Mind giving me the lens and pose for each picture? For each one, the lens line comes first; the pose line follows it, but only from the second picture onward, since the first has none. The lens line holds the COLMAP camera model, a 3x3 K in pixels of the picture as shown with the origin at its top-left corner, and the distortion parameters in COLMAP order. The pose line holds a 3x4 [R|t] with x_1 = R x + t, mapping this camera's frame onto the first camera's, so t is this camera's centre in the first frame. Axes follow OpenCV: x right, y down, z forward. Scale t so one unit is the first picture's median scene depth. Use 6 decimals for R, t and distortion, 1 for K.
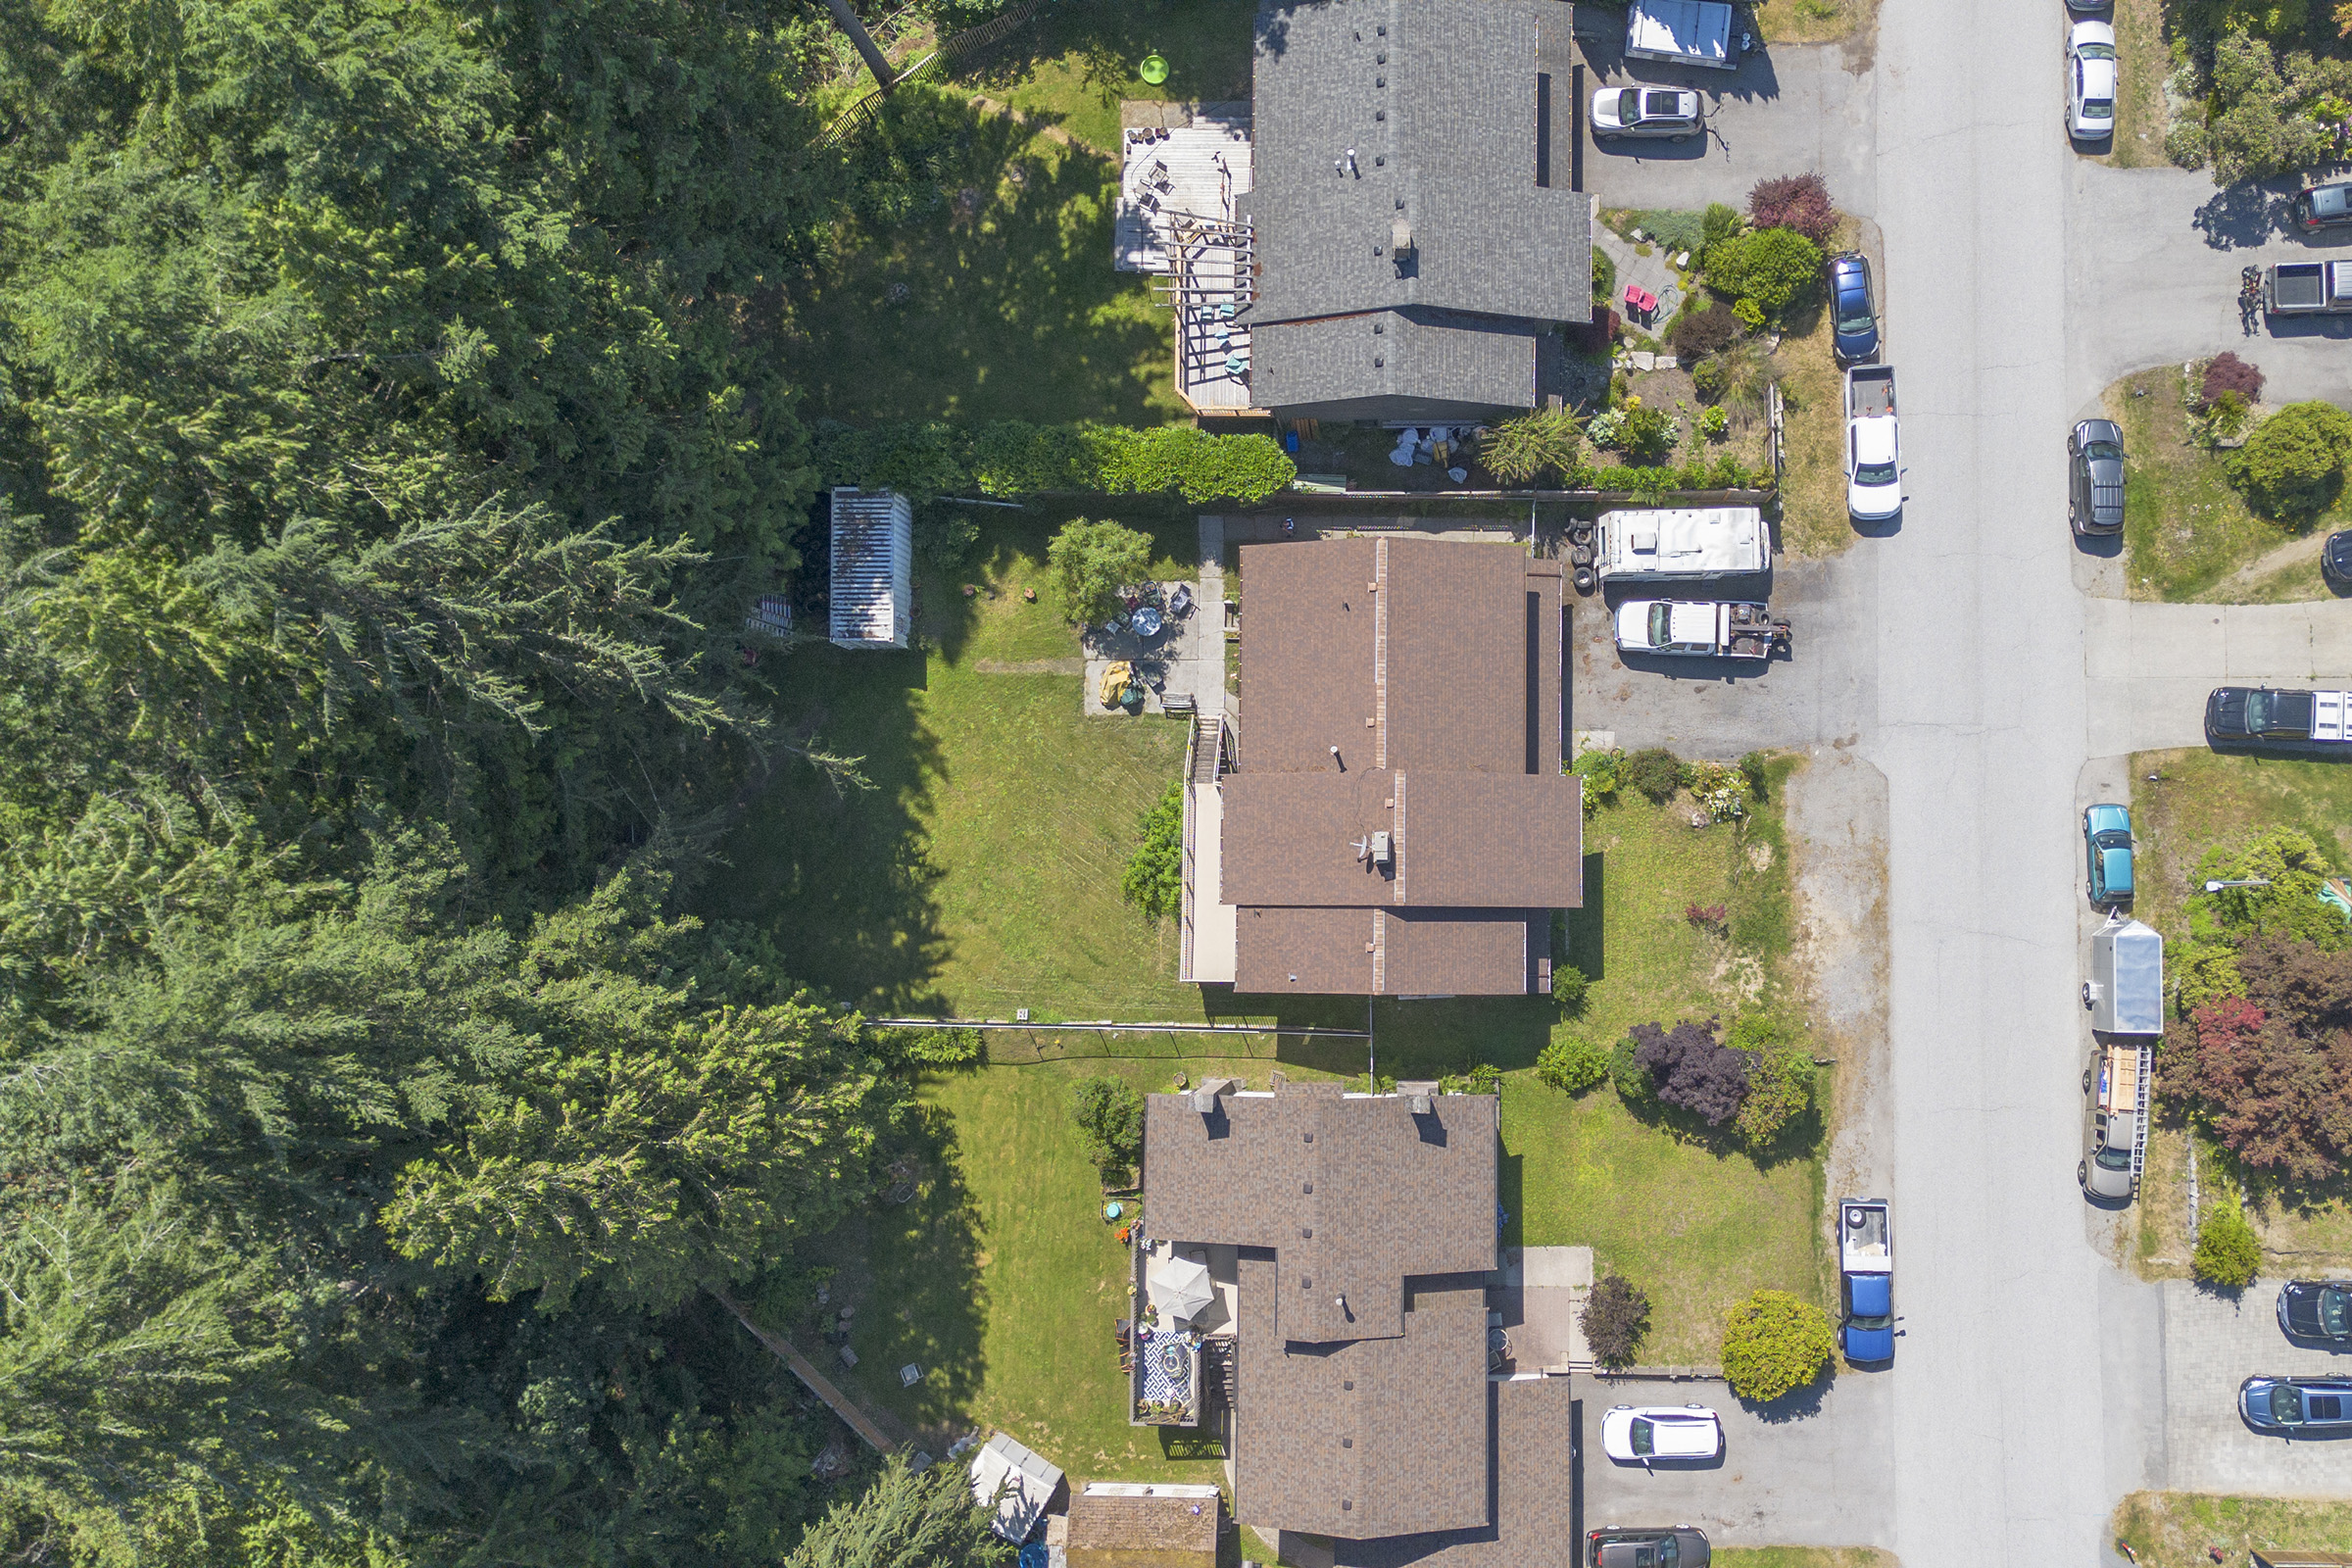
lens RADIAL K [[1991.7, 0, 1398.9], [0, 1991.7, 781.1], [0, 0, 1]] dist [0.073048, -0.083017]
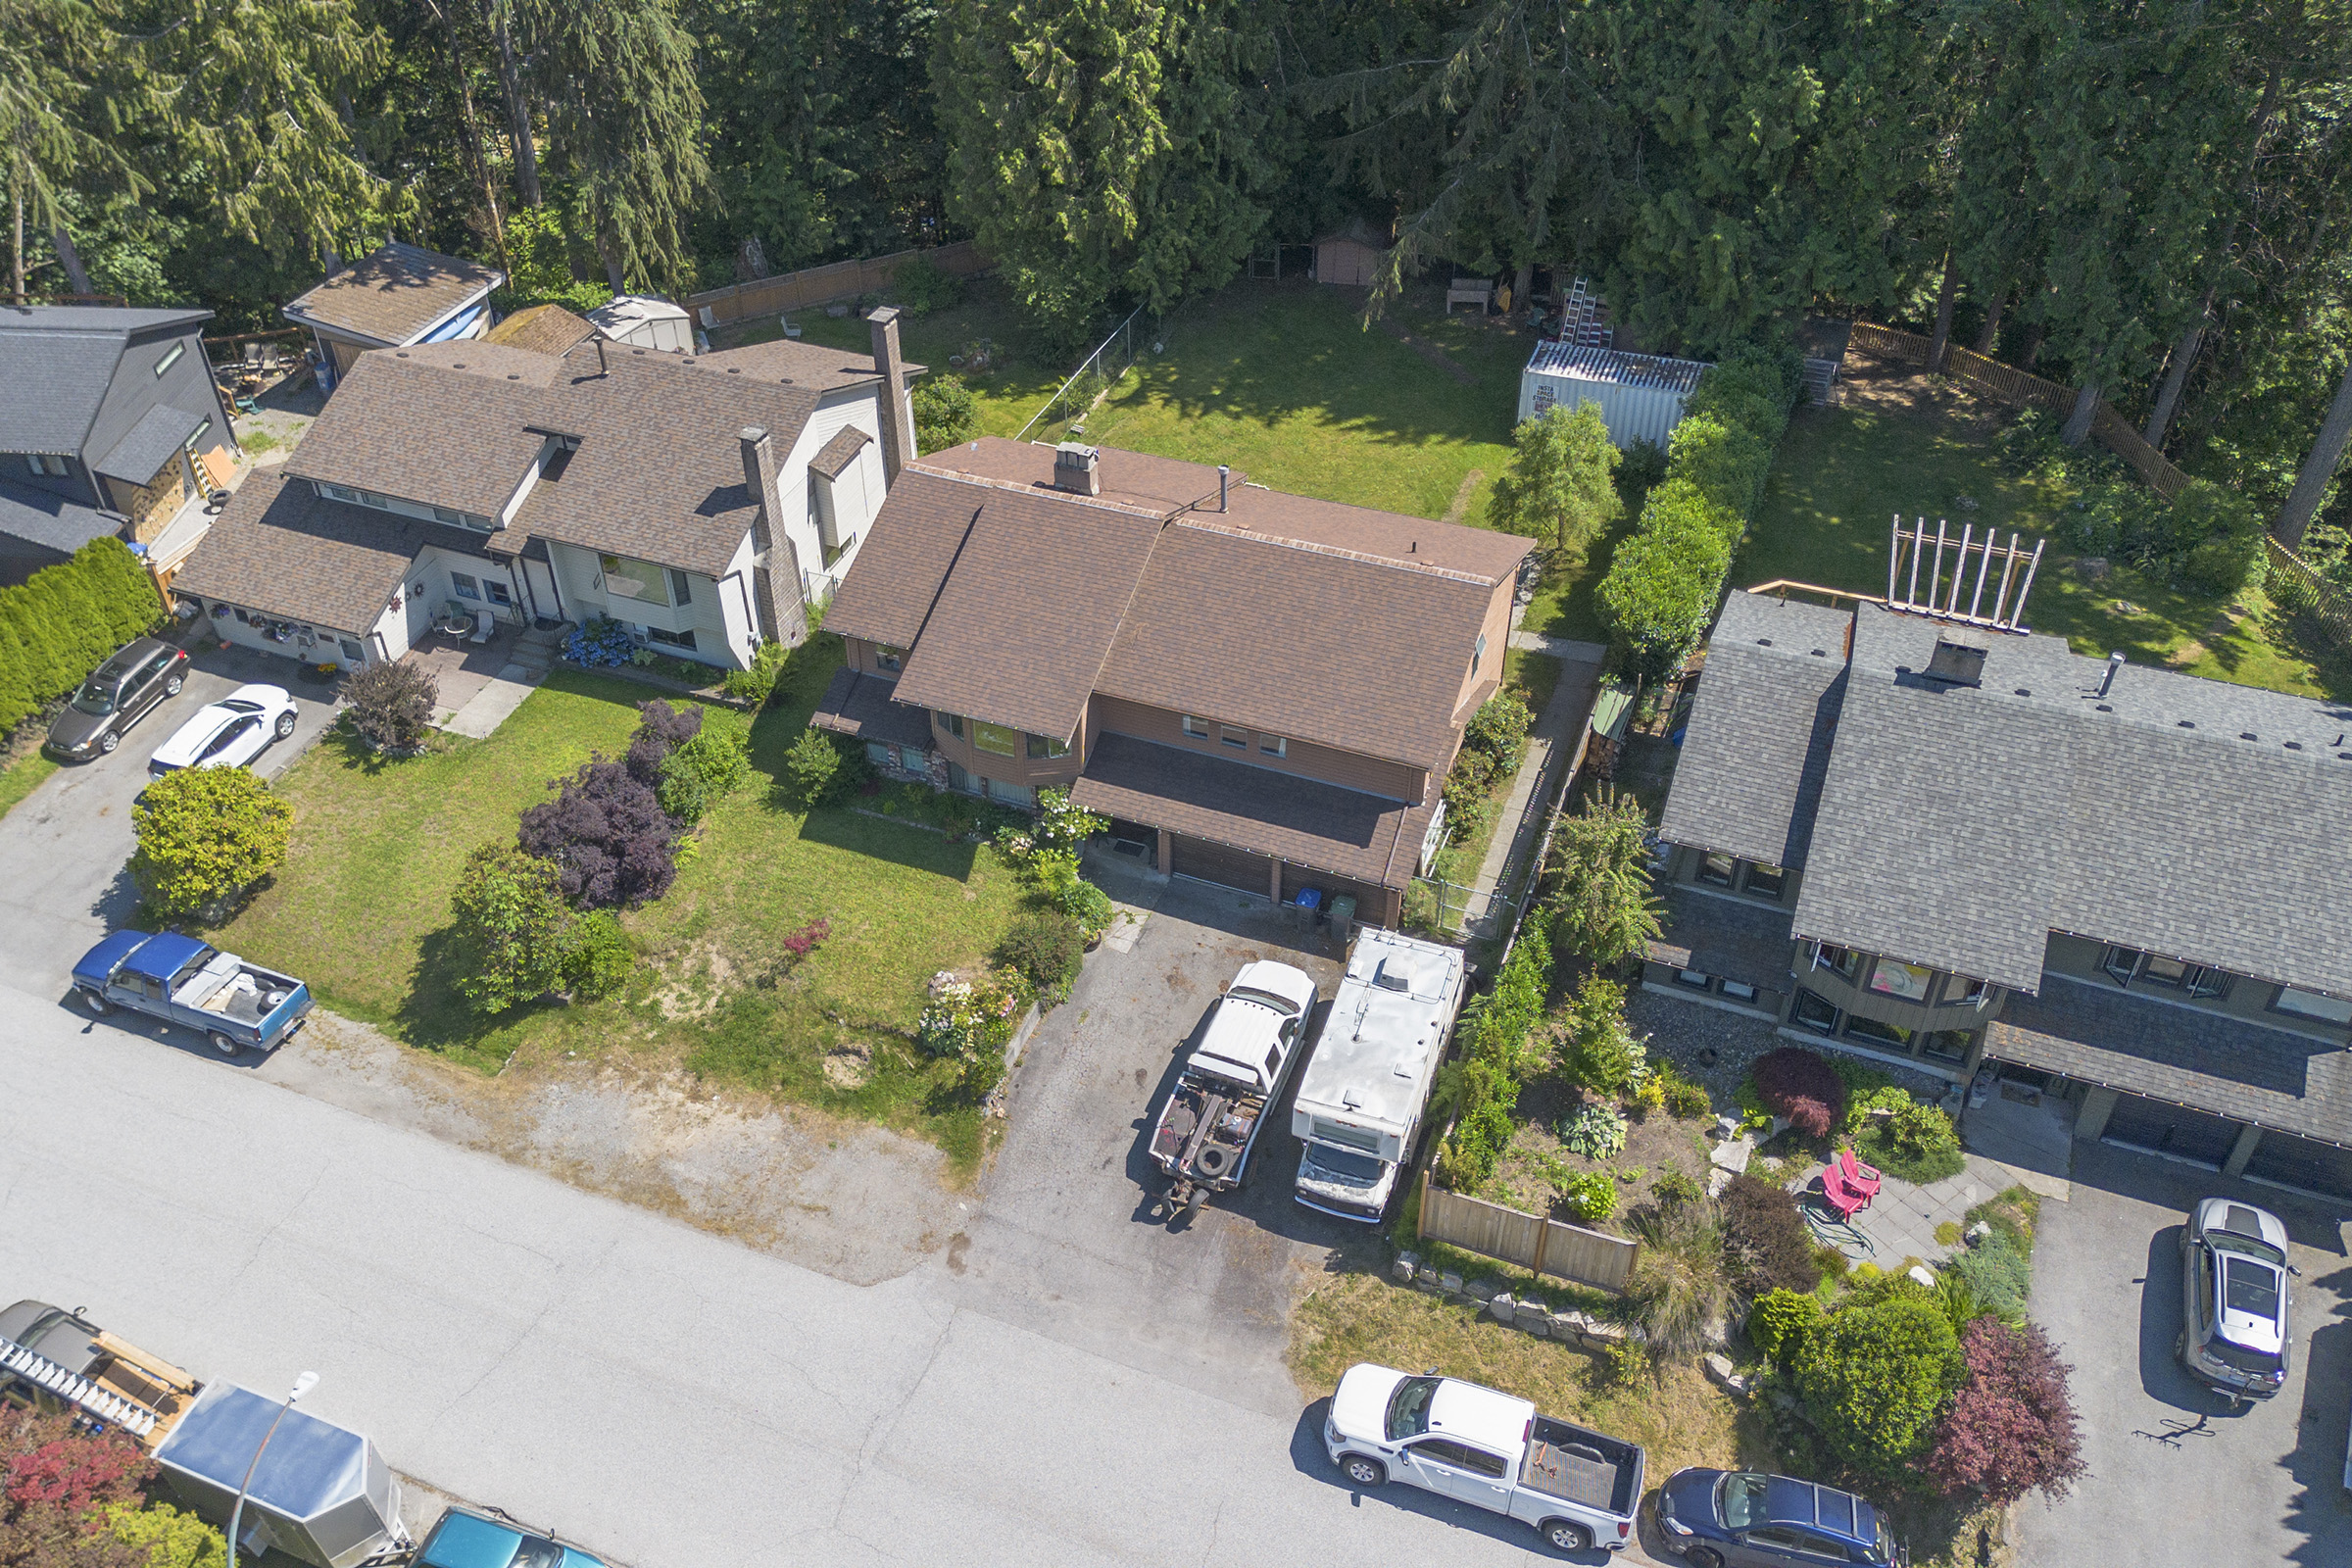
lens RADIAL K [[1975.4, 0, 1110.4], [0, 1975.4, 785.7], [0, 0, 1]] dist [0.073167, -0.083409]
pose [[-0.375580, 0.609466, -0.698206, 0.526208], [-0.921629, -0.166216, 0.350674, -0.235676], [0.097671, 0.775193, 0.624129, 0.576387]]
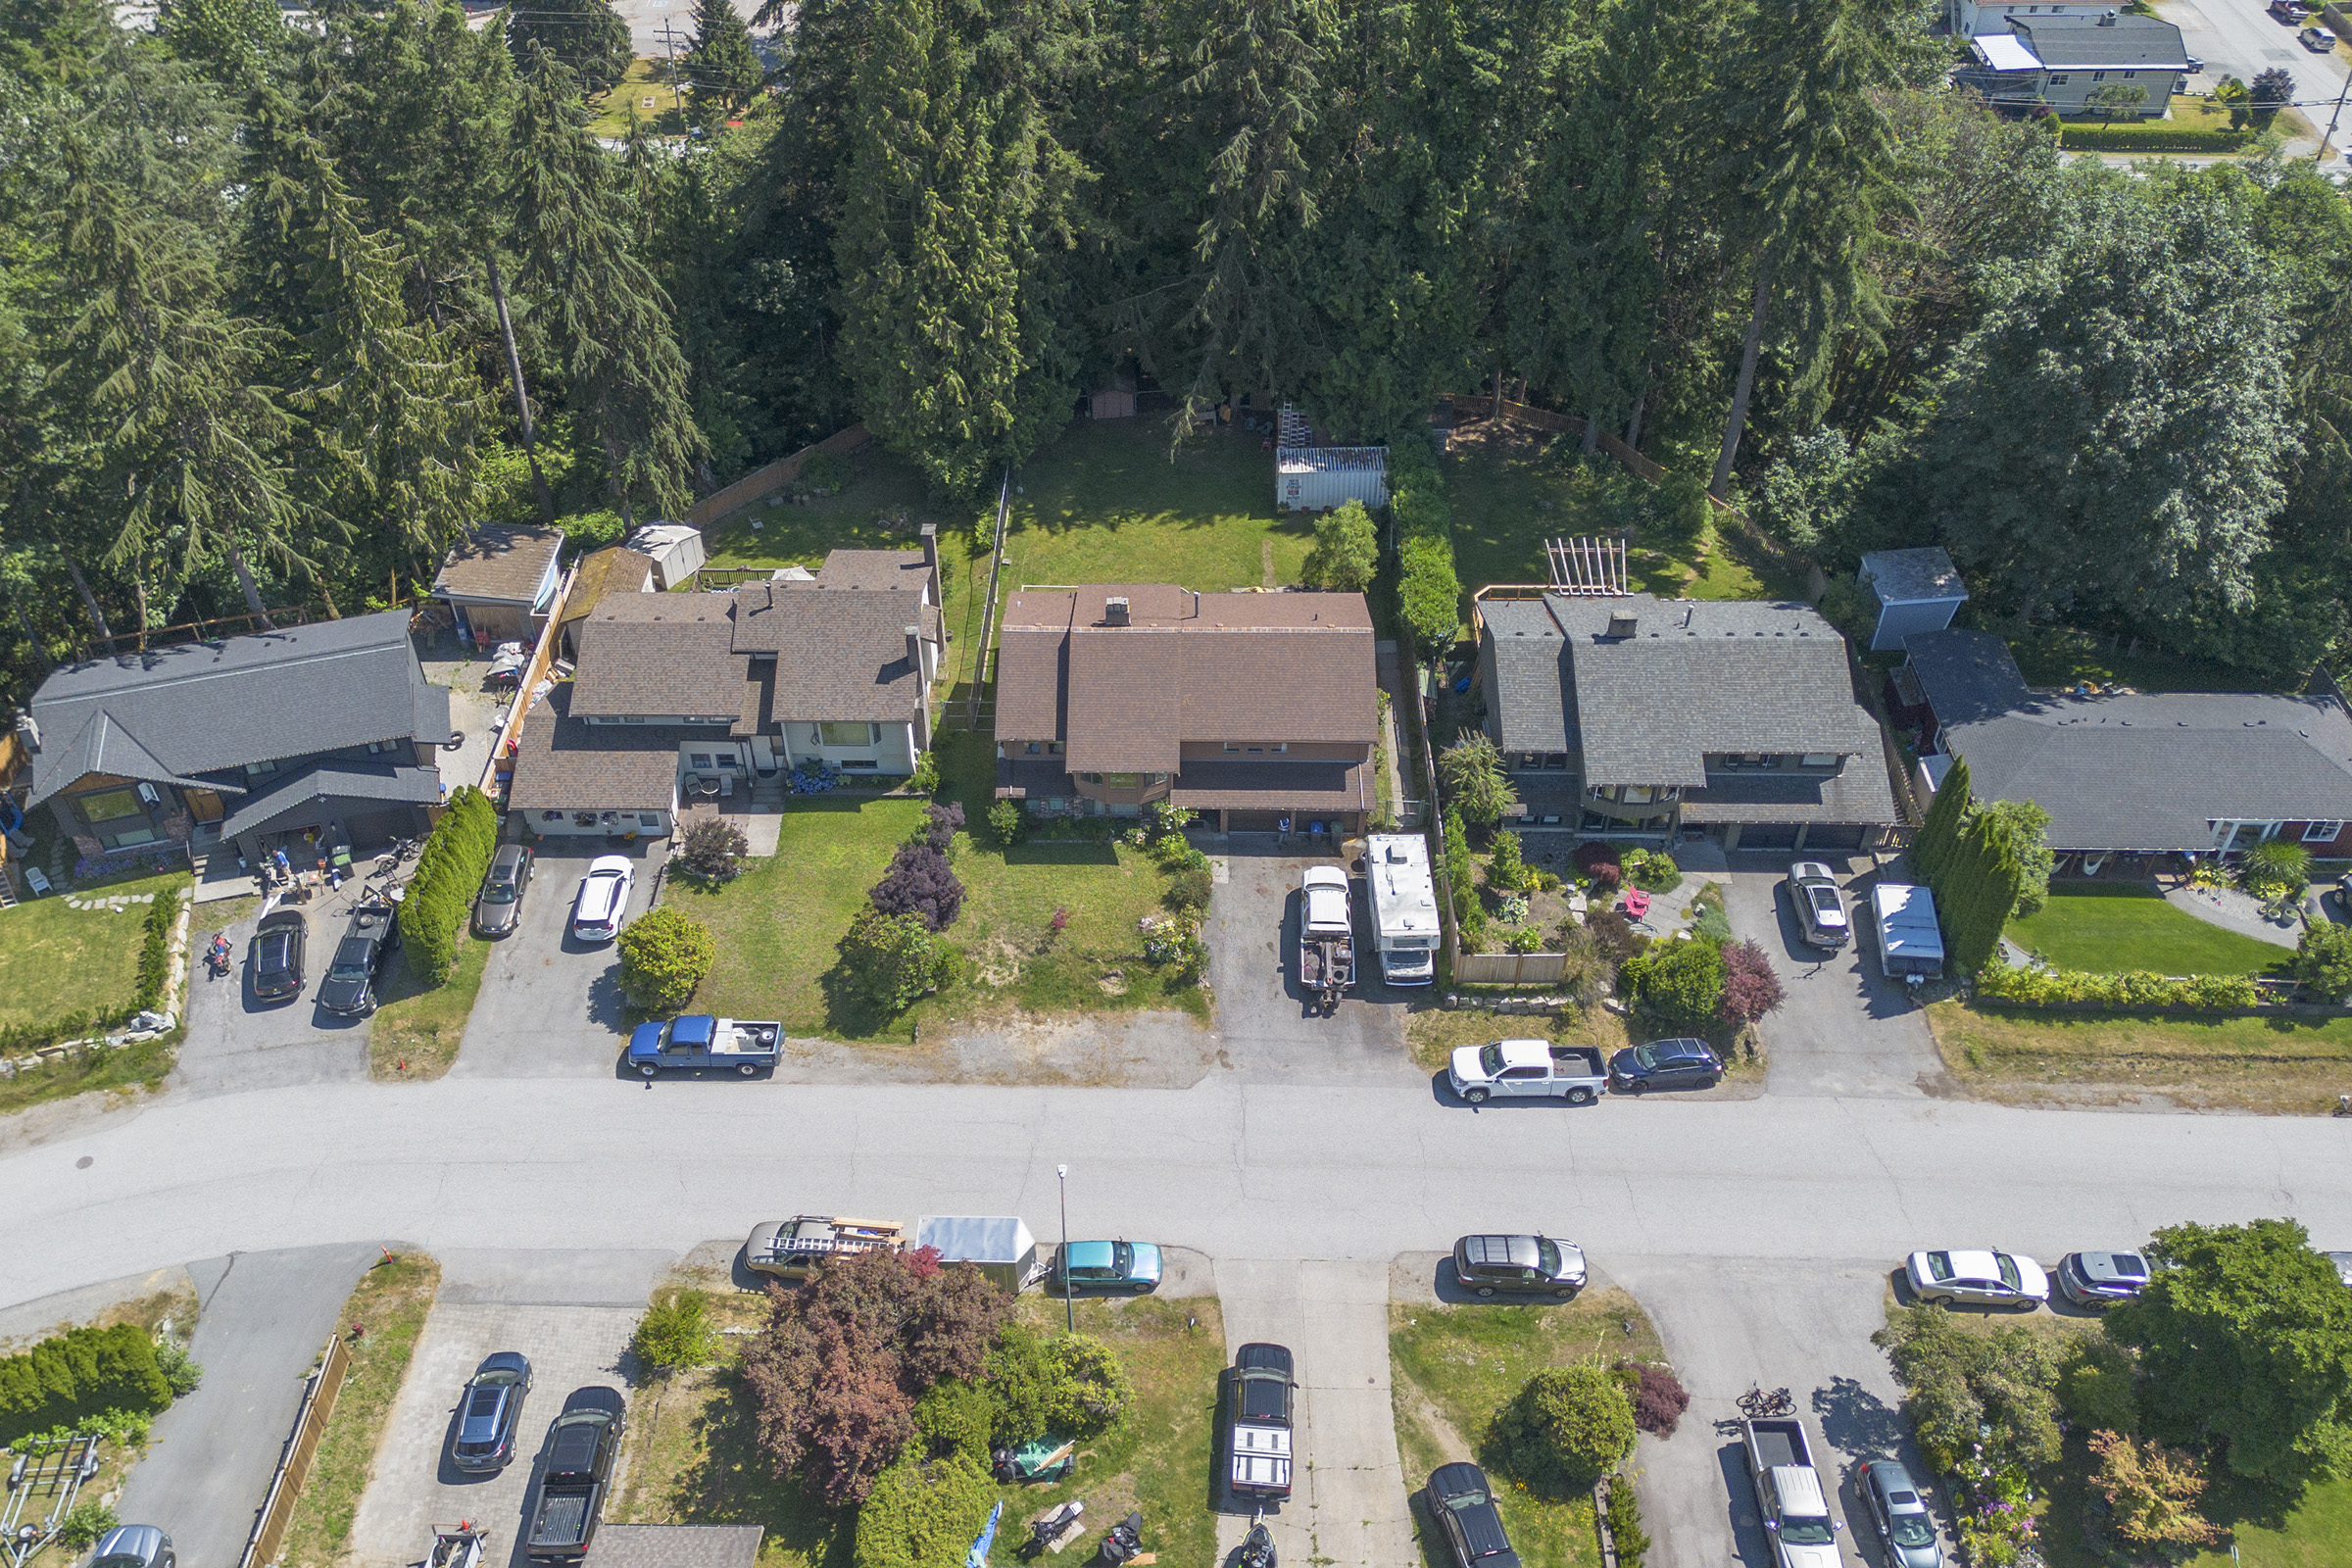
lens RADIAL K [[1973.9, 0, 1115.8], [0, 1973.9, 785.6], [0, 0, 1]] dist [0.079365, -0.098660]
pose [[-0.019493, 0.684596, -0.728662, 0.884003], [-0.995932, 0.050835, 0.074404, -0.047536], [0.087979, 0.727148, 0.680820, 0.216476]]
